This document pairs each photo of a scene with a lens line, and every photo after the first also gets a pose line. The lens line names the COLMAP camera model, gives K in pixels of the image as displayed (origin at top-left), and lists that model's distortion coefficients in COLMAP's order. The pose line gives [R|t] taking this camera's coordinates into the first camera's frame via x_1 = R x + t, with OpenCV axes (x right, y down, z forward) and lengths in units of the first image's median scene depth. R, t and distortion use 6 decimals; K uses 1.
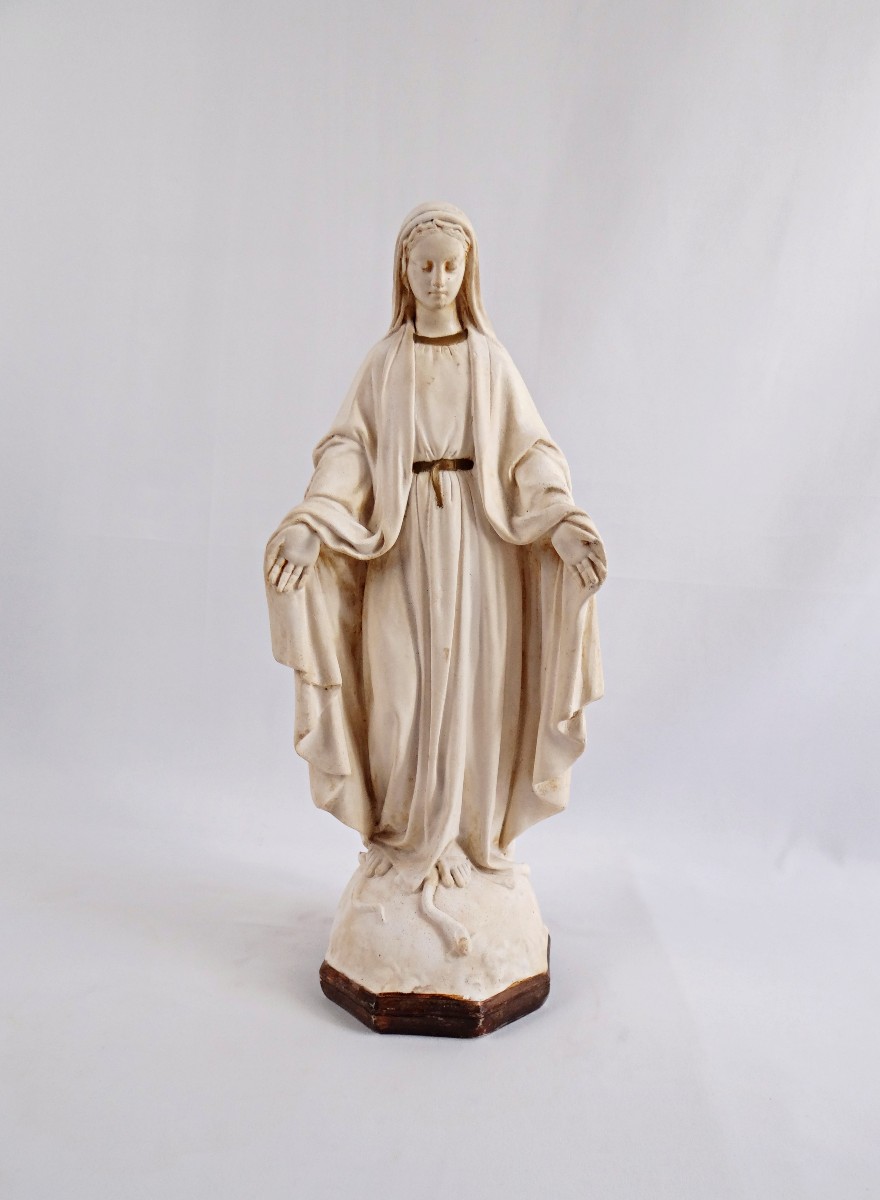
lens RADIAL K [[999.0, 0, 421.7], [0, 999.0, 596.9], [0, 0, 1]] dist [0.000347, -0.005675]
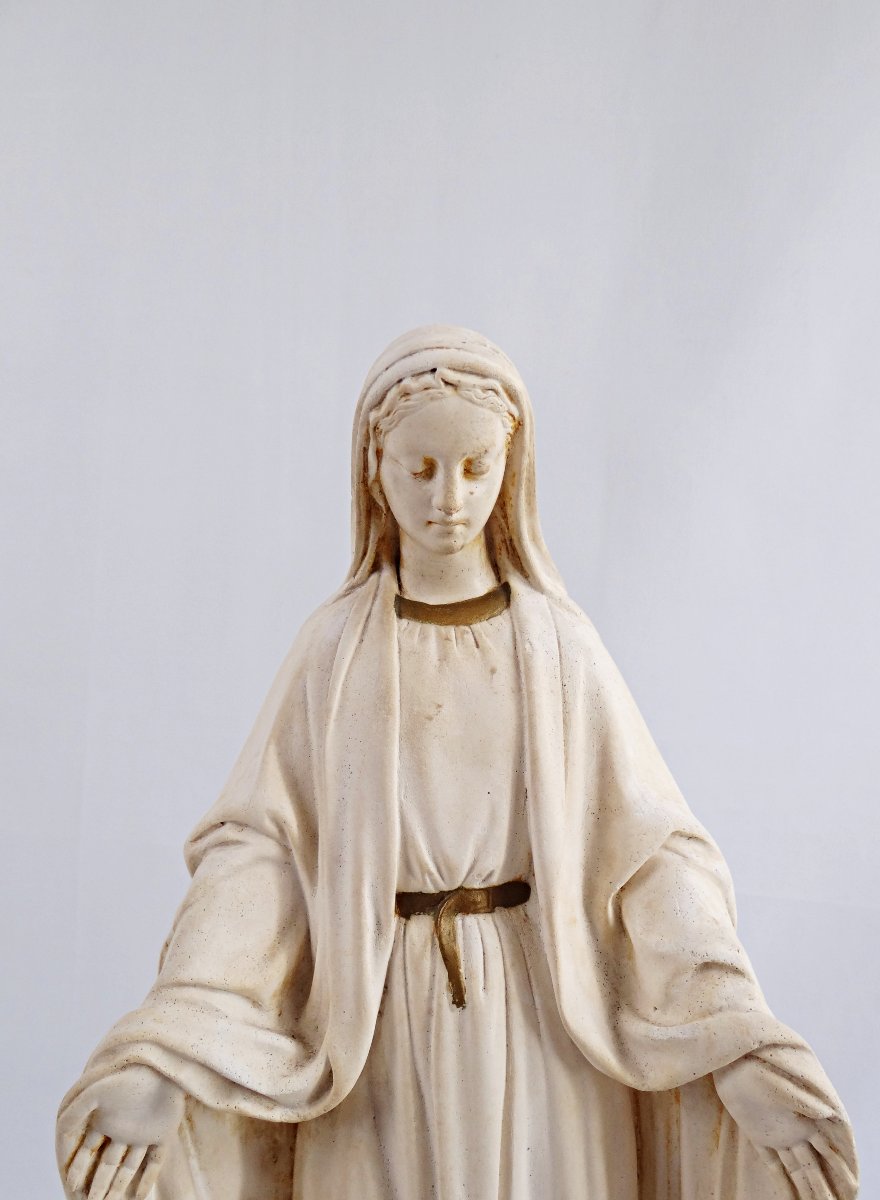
lens RADIAL K [[999.0, 0, 421.7], [0, 999.0, 596.9], [0, 0, 1]] dist [0.000347, -0.005675]
pose [[0.999931, -0.010932, 0.004222, 0.002135], [0.011189, 0.997720, -0.066552, -0.237022], [-0.003485, 0.066595, 0.997774, 0.540947]]
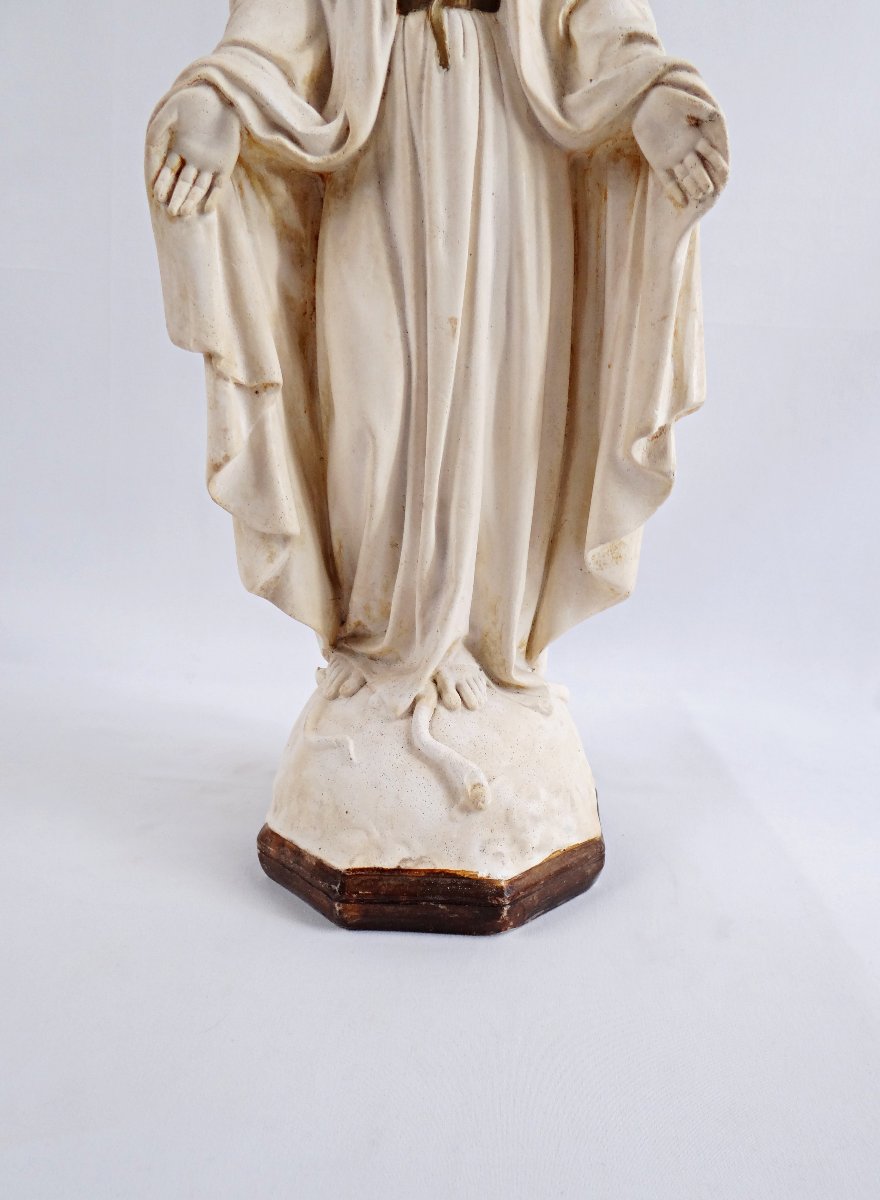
lens RADIAL K [[999.0, 0, 421.7], [0, 999.0, 596.9], [0, 0, 1]] dist [0.000347, -0.005675]
pose [[0.999677, -0.001586, 0.025374, -0.010073], [-0.001031, 0.994704, 0.102777, 0.156673], [-0.025402, -0.102770, 0.994381, 0.378314]]
